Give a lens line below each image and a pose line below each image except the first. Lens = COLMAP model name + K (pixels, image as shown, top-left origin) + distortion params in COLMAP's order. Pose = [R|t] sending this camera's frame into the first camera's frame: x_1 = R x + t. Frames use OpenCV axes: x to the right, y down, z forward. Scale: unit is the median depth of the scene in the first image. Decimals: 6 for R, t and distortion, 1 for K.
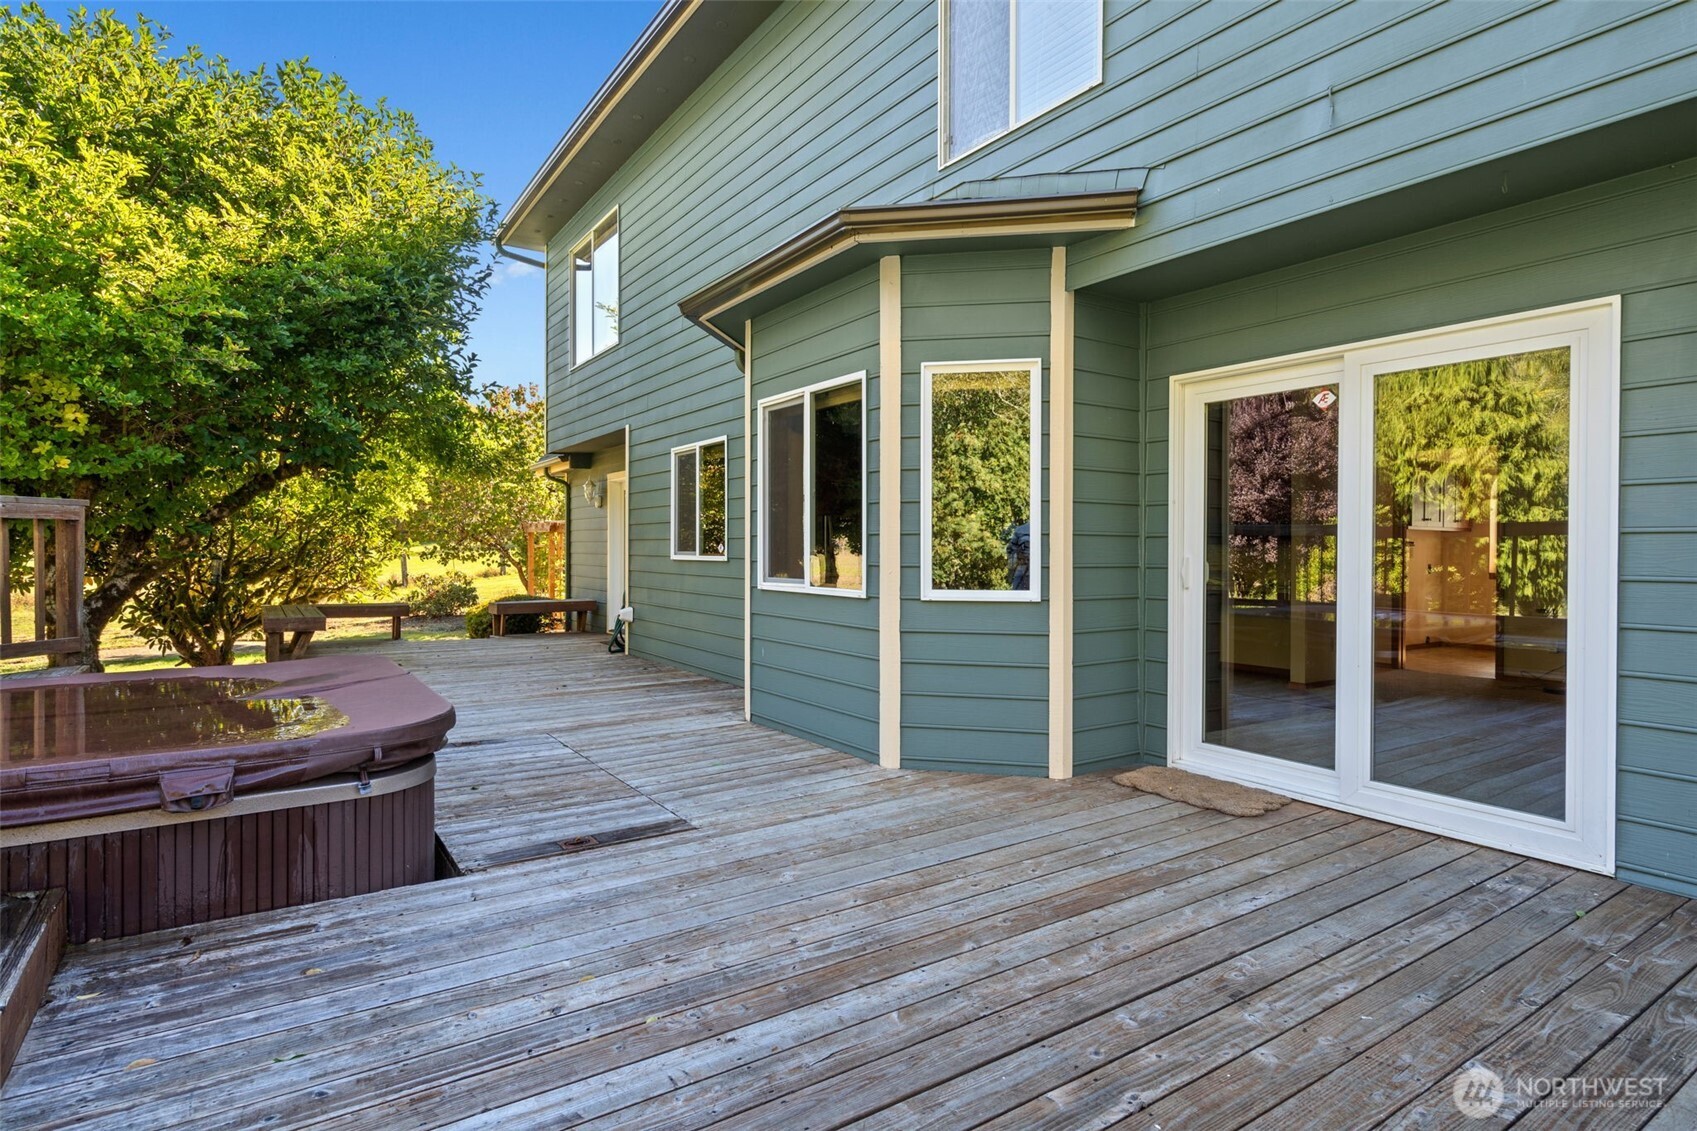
lens RADIAL K [[892.7, 0, 848.5], [0, 892.7, 565.5], [0, 0, 1]] dist [0.001908, 0.000459]
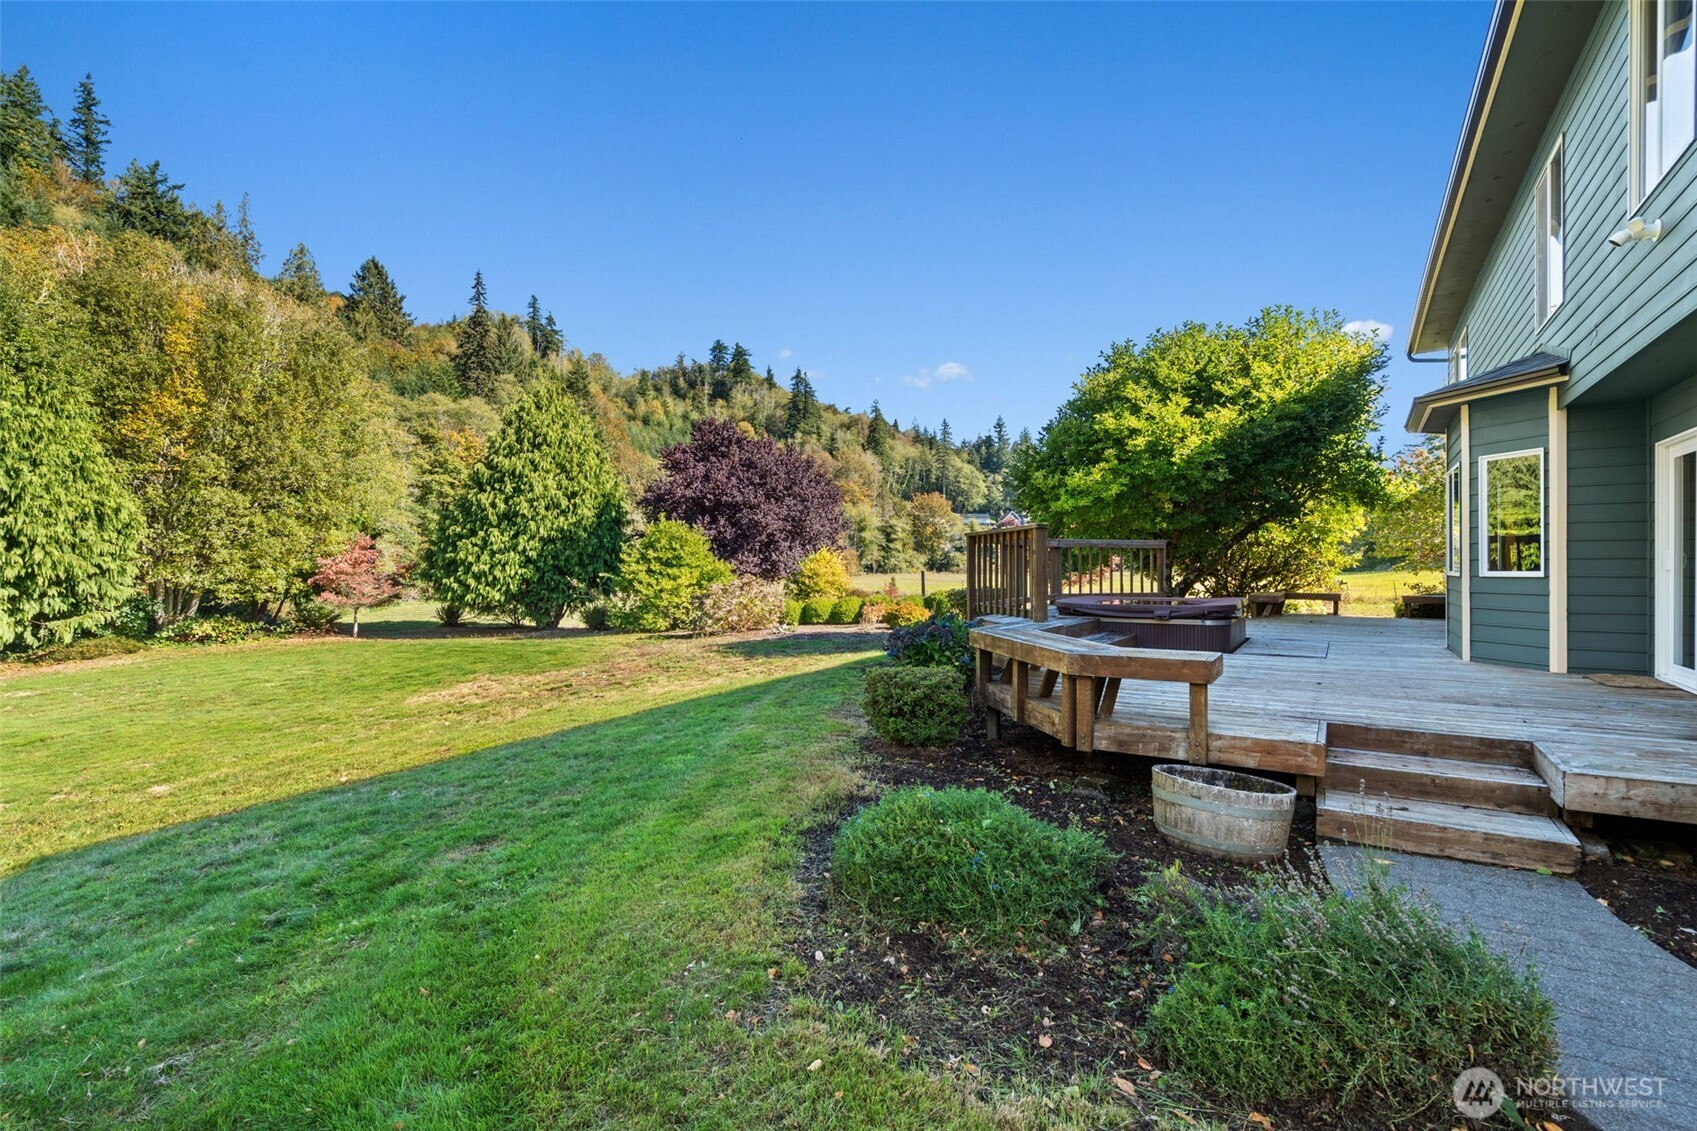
lens RADIAL K [[775.8, 0, 850.0], [0, 775.8, 549.6], [0, 0, 1]] dist [-0.002277, 0.000070]
pose [[0.397635, -0.026030, -0.917174, 0.737247], [-0.015381, 0.999268, -0.035028, 0.040764], [0.917415, 0.028035, 0.396943, -0.643123]]
